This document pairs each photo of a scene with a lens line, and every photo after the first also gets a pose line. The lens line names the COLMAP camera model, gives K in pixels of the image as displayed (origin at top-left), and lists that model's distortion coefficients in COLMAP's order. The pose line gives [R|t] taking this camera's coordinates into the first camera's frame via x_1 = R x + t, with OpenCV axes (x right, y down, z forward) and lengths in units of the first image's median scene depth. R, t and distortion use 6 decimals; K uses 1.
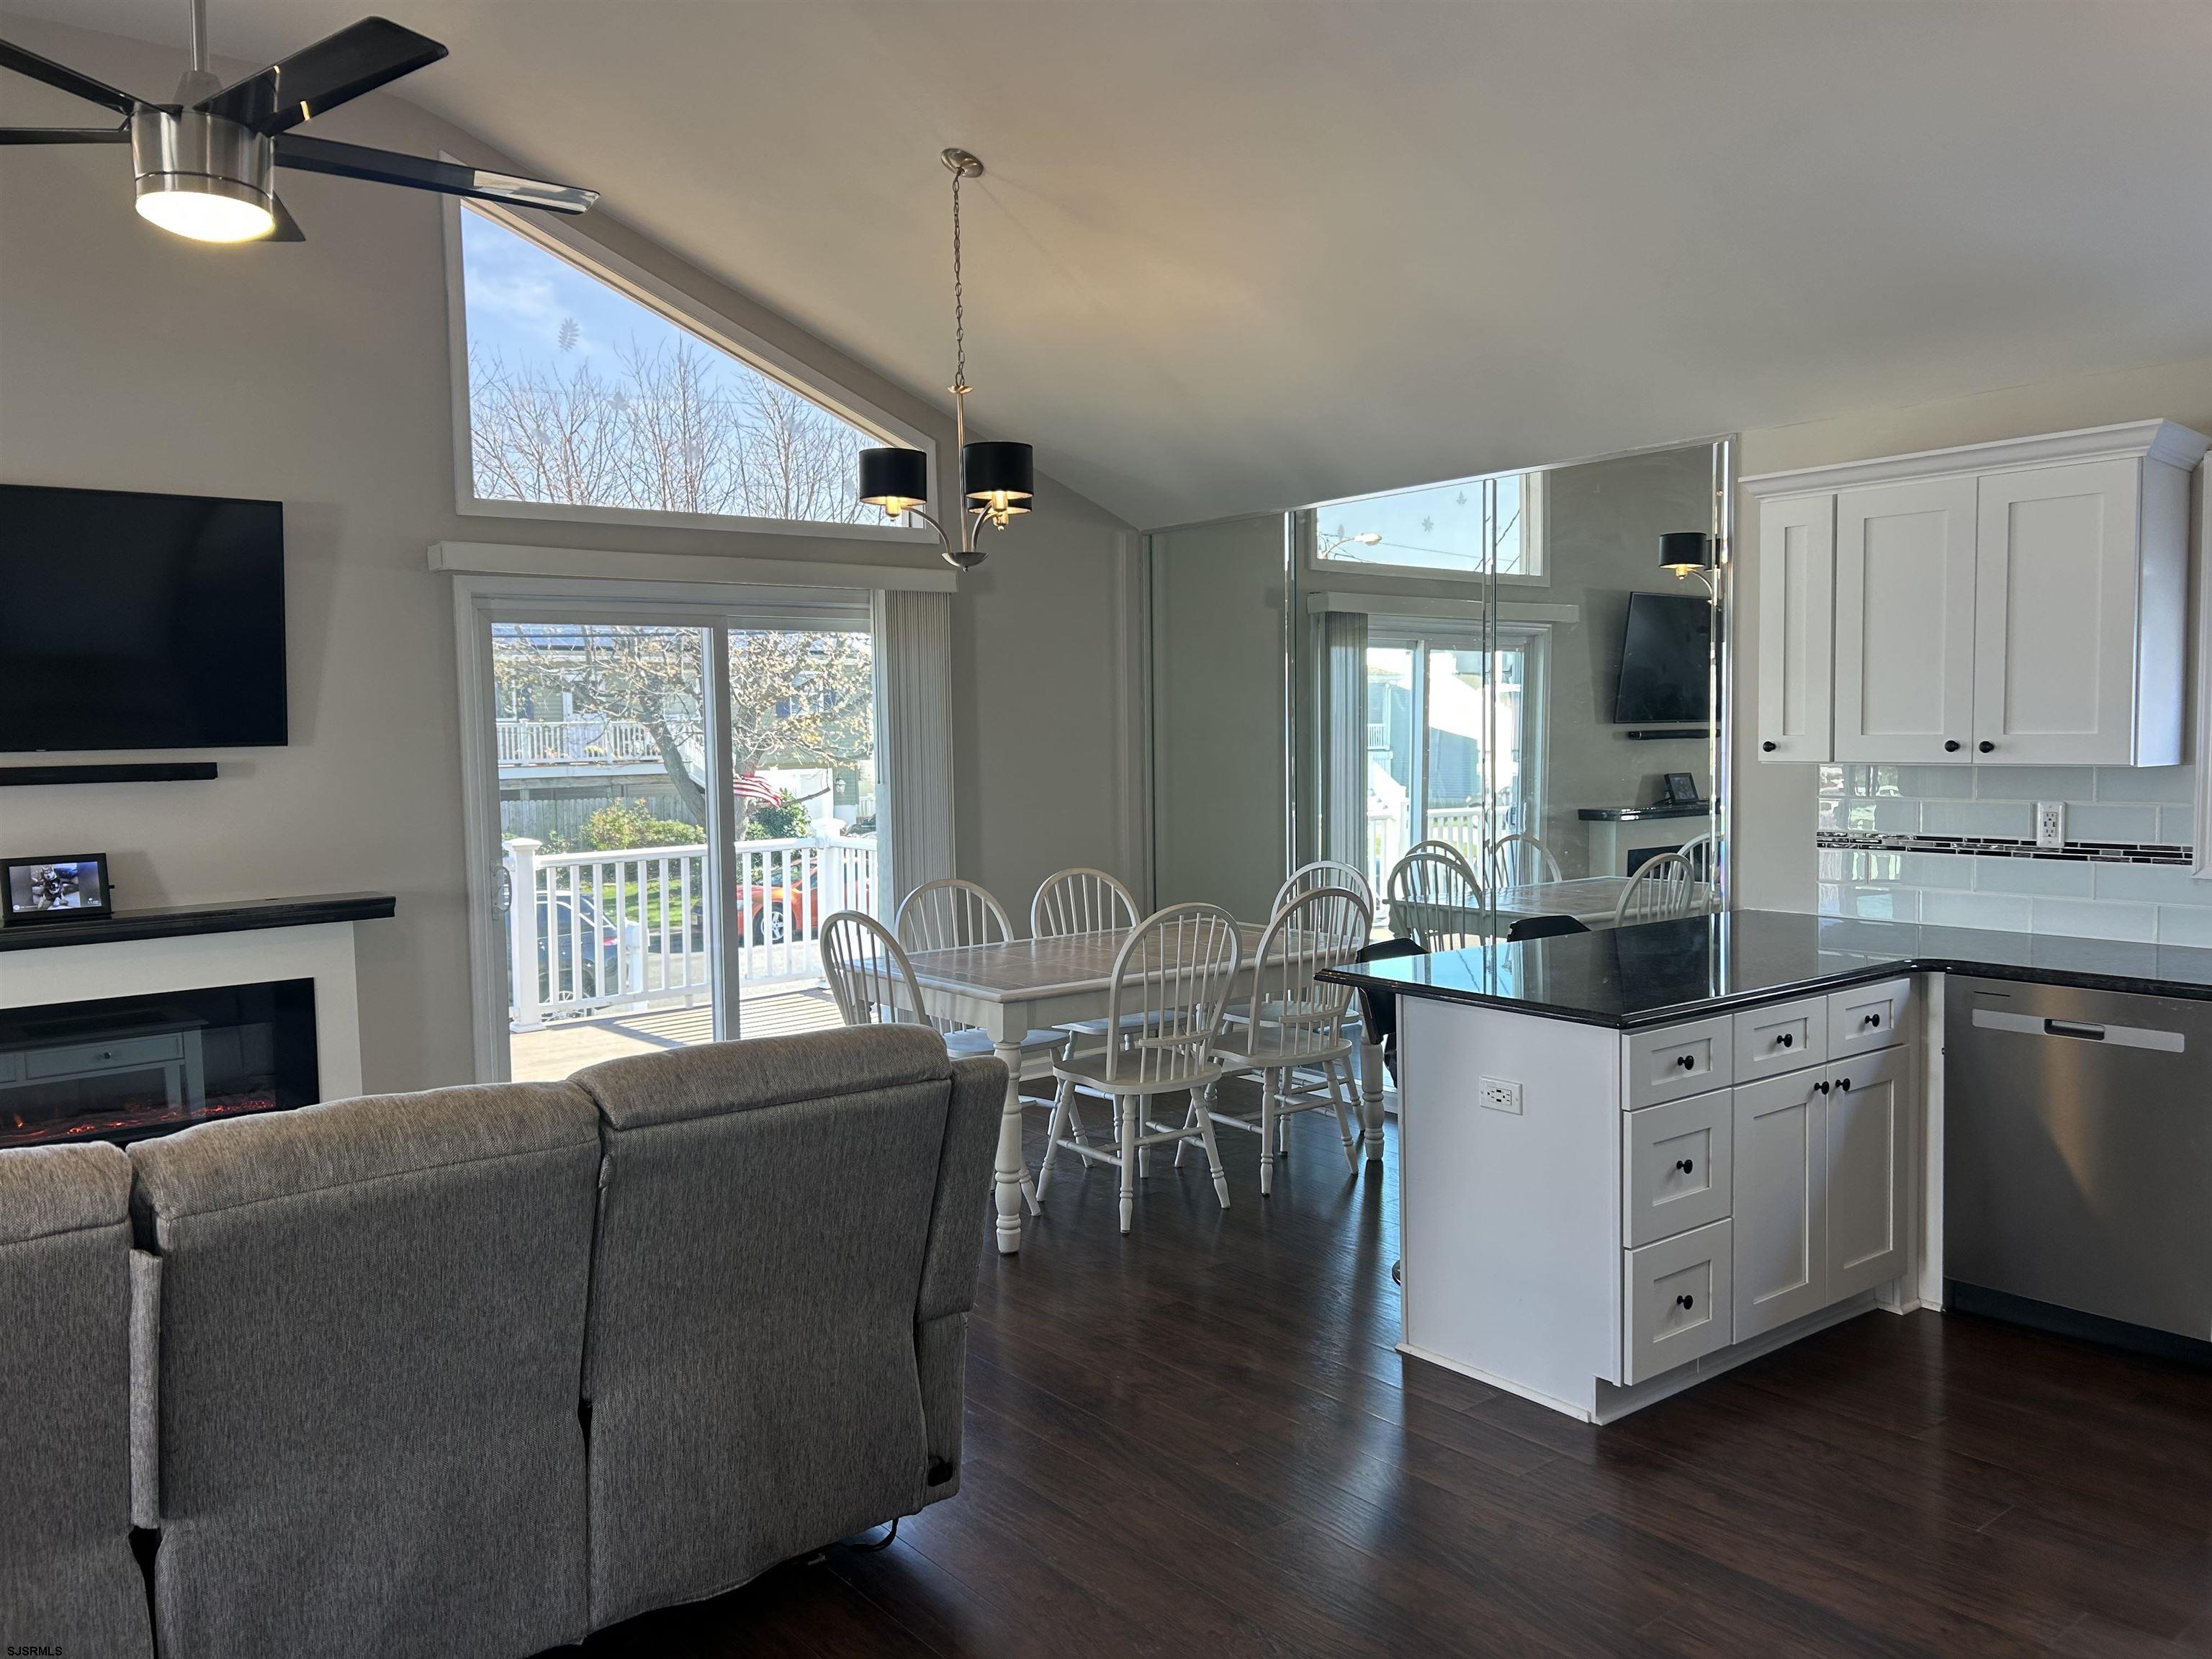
lens RADIAL K [[1651.2, 0, 1116.7], [0, 1651.2, 841.9], [0, 0, 1]] dist [0.049978, -0.044405]
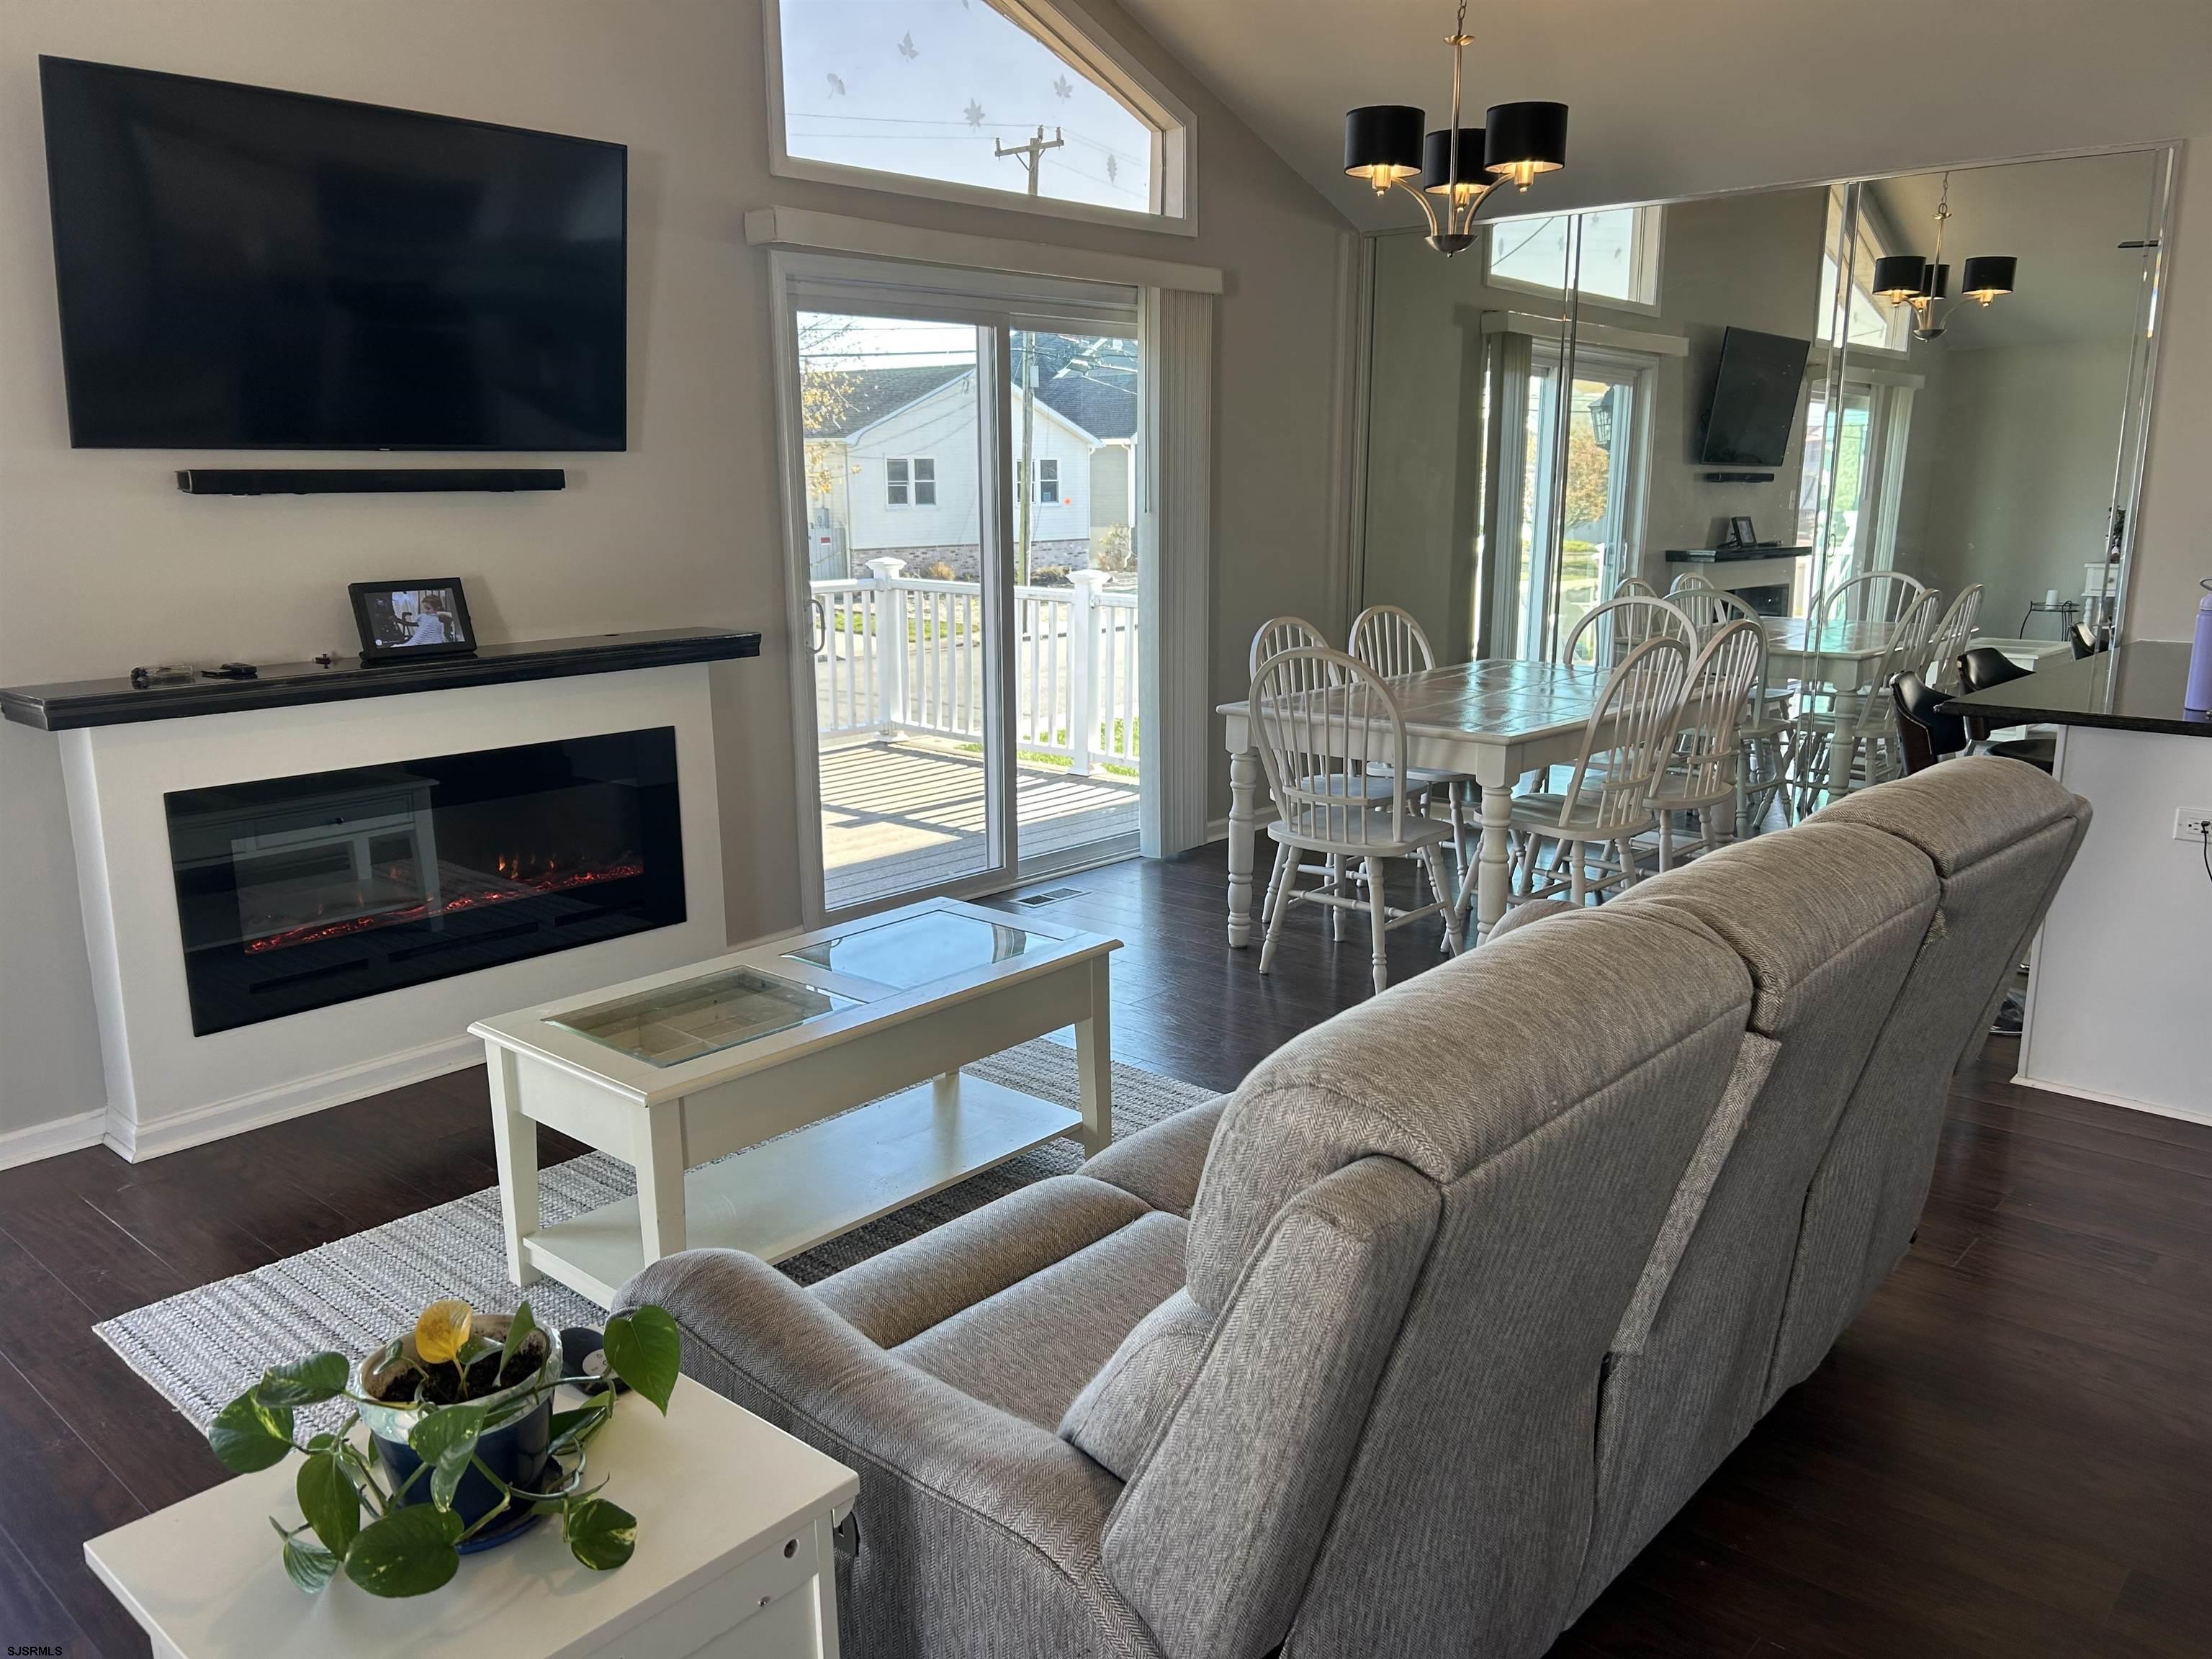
lens RADIAL K [[1651.2, 0, 1099.8], [0, 1651.2, 843.1], [0, 0, 1]] dist [0.049978, -0.044405]
pose [[0.986900, -0.021636, 0.159873, -0.330600], [-0.002203, 0.989067, 0.147448, 0.011486], [-0.161316, -0.145869, 0.976063, 0.091062]]
